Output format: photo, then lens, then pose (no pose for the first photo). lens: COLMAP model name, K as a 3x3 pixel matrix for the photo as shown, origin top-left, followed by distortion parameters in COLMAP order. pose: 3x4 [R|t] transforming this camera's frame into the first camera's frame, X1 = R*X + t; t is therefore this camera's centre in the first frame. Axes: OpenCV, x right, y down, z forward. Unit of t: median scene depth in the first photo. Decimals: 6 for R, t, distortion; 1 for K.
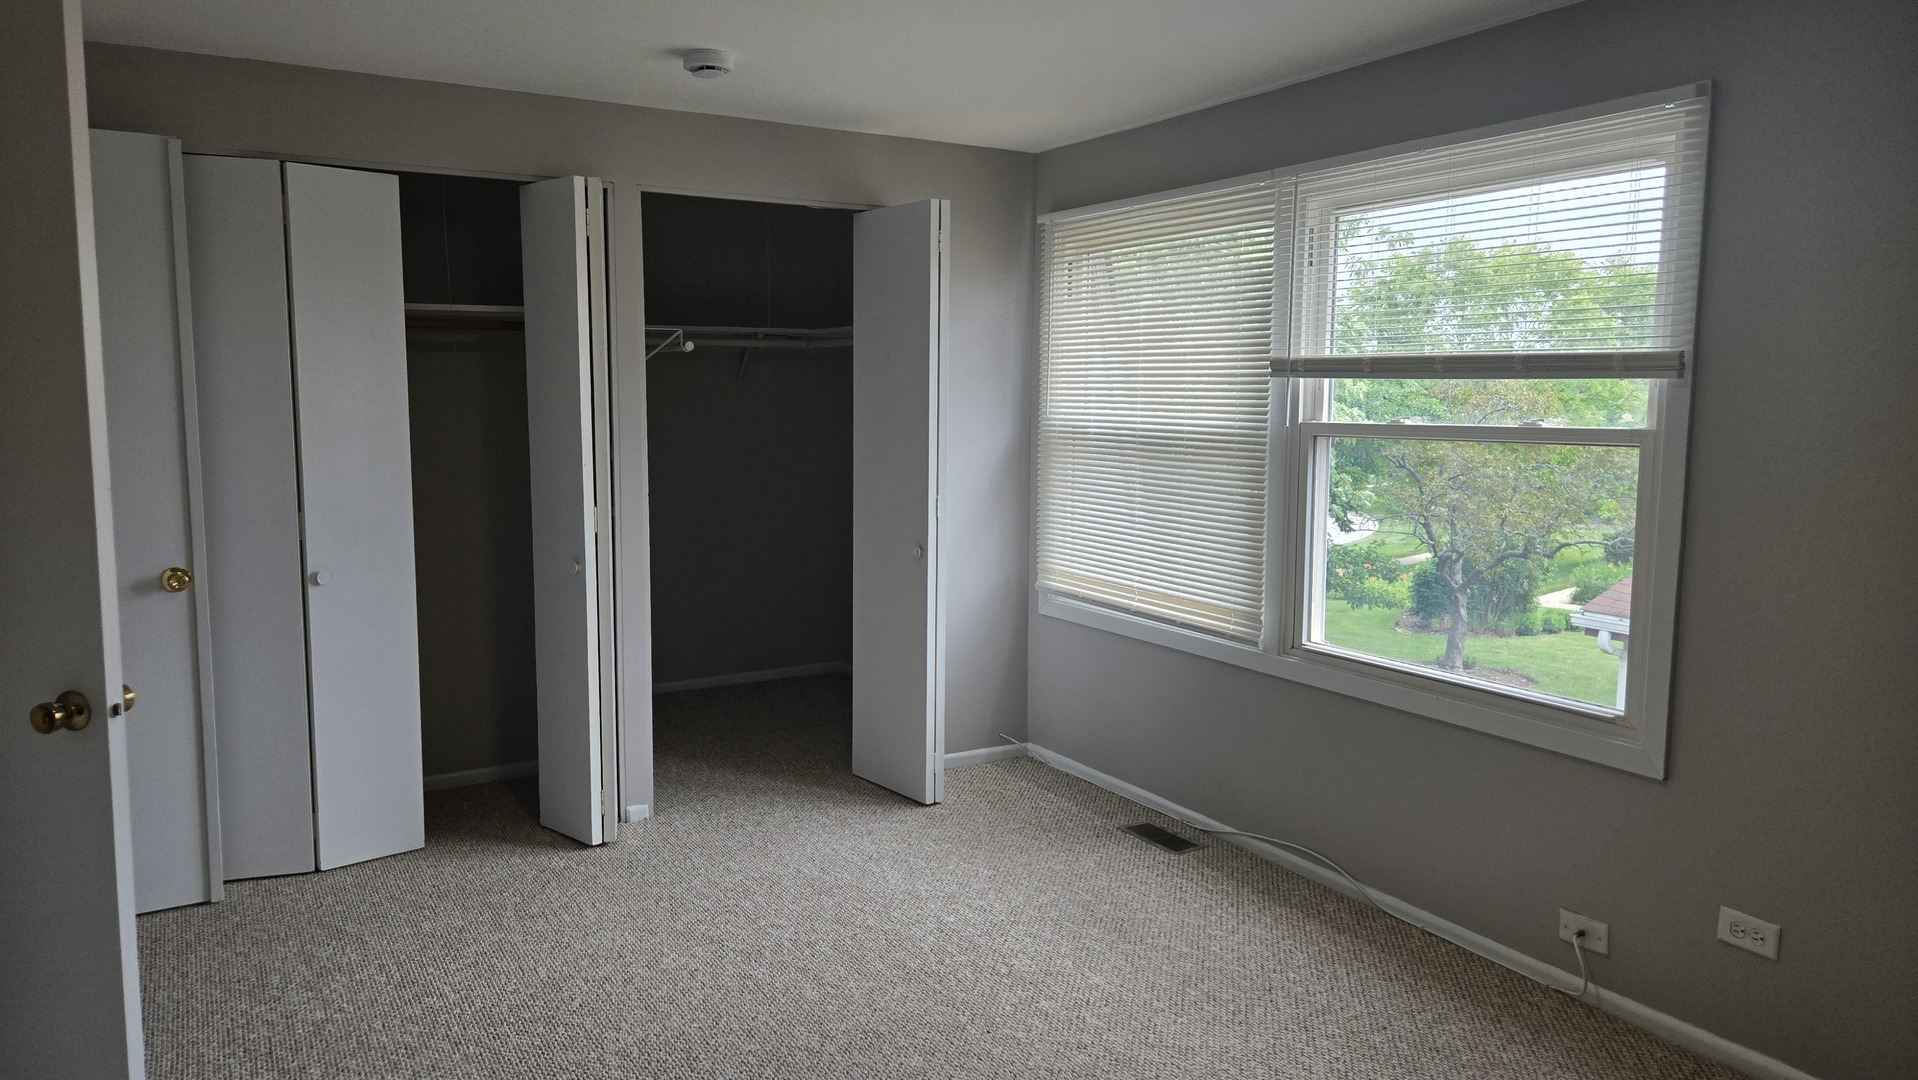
lens RADIAL K [[1267.6, 0, 959.0], [0, 1267.6, 540.0], [0, 0, 1]] dist [0.008019, -0.001478]
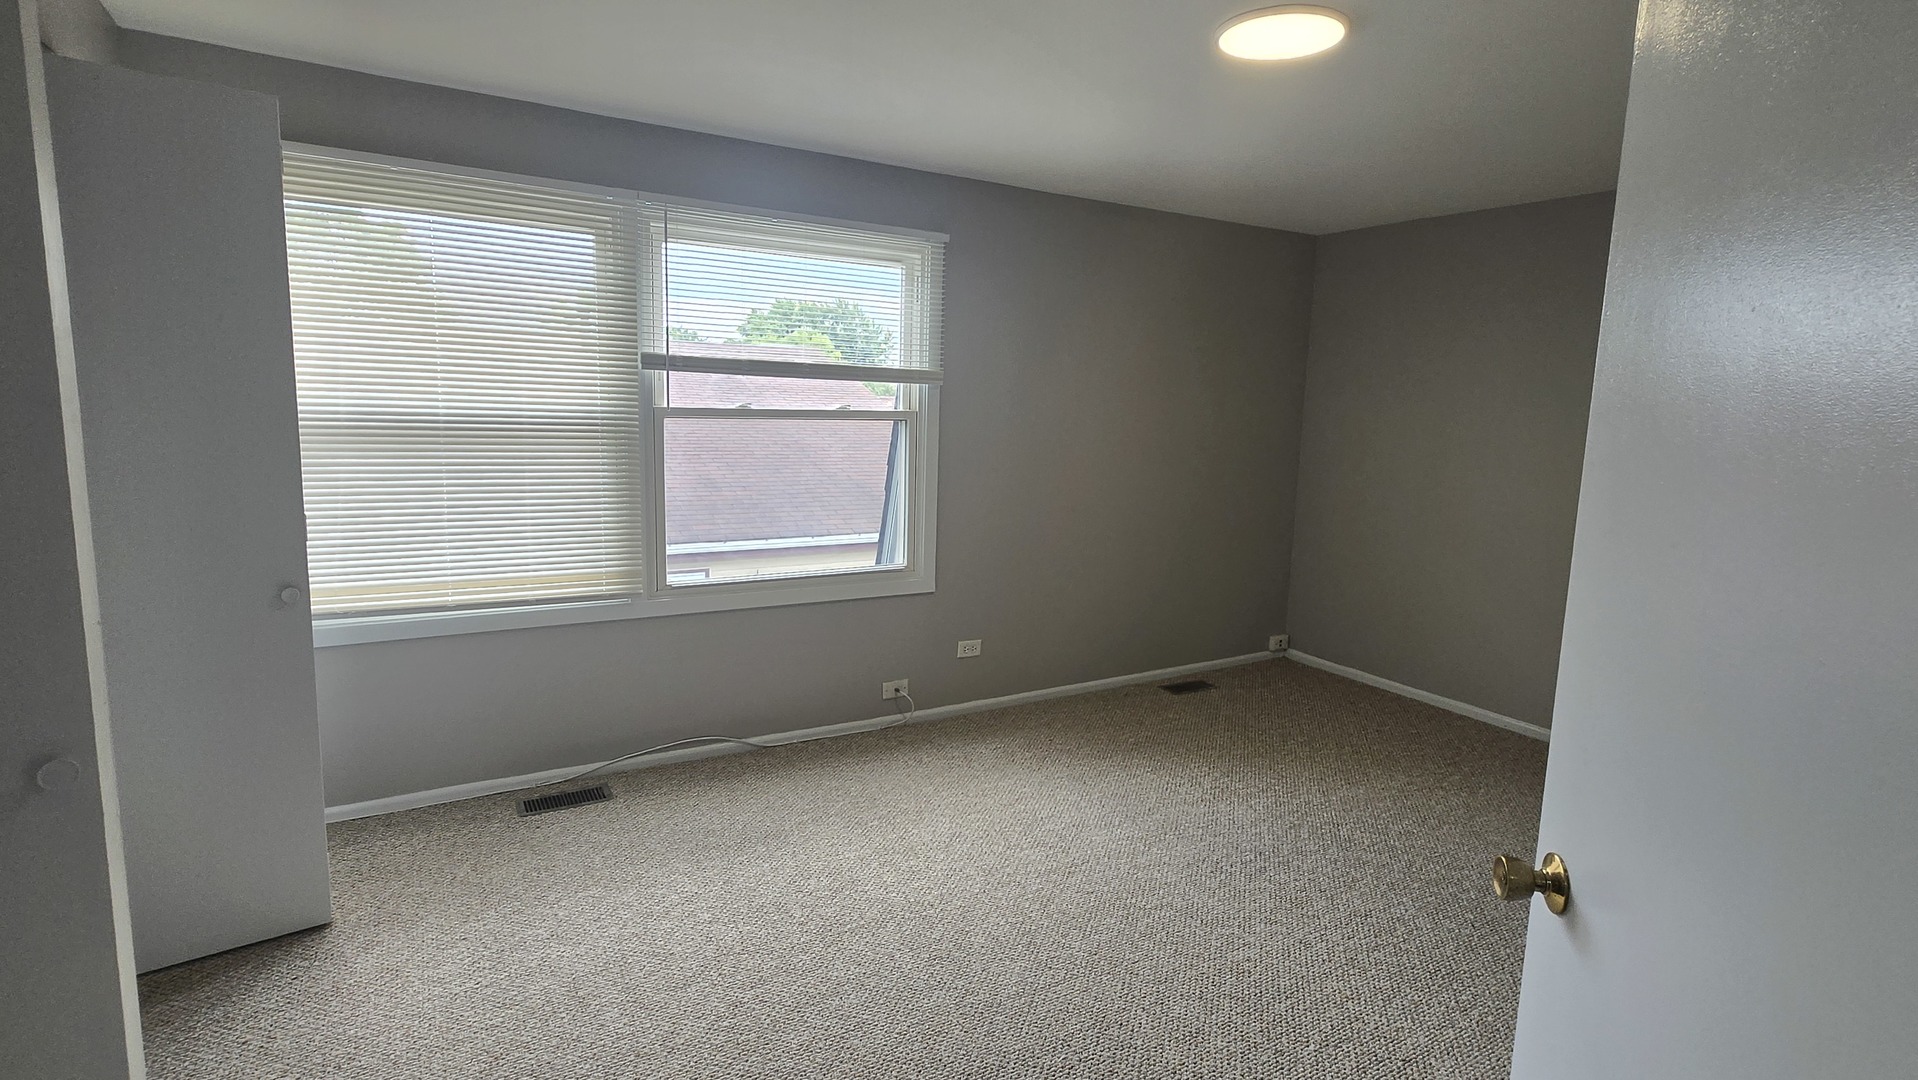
lens RADIAL K [[905.0, 0, 952.6], [0, 905.0, 528.0], [0, 0, 1]] dist [-0.000726, -0.000120]
pose [[0.005206, -0.145302, 0.989374, -0.616715], [0.082449, 0.986081, 0.144385, -0.080911], [-0.996582, 0.080822, 0.017113, 0.717464]]
